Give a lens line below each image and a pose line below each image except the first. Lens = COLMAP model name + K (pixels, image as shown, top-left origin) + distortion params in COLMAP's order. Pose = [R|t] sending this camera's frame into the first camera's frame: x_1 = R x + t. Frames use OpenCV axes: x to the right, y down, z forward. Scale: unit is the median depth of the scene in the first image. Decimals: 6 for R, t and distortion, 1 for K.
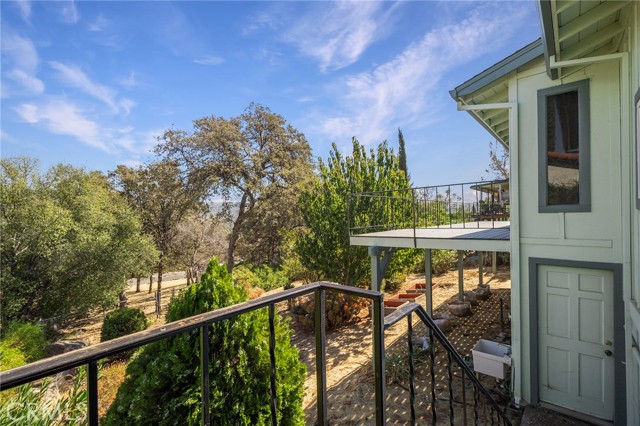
lens RADIAL K [[307.7, 0, 318.8], [0, 307.7, 212.1], [0, 0, 1]] dist [0.008912, -0.002865]
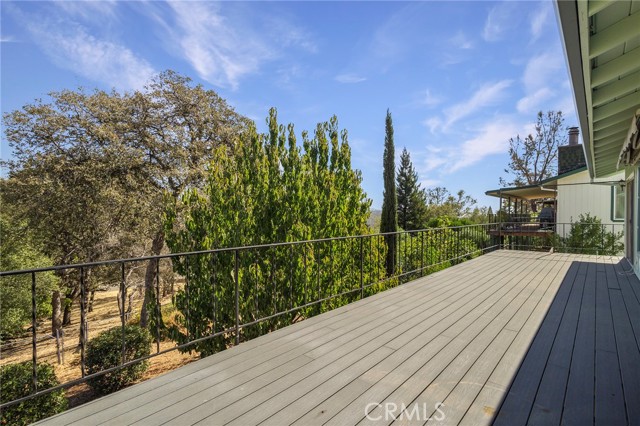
lens RADIAL K [[307.7, 0, 322.0], [0, 307.7, 215.5], [0, 0, 1]] dist [0.008912, -0.002865]
pose [[0.999578, 0.006993, -0.028183, 0.060926], [-0.006626, 0.999892, 0.013110, -0.018875], [0.028272, -0.012918, 0.999517, 0.131727]]
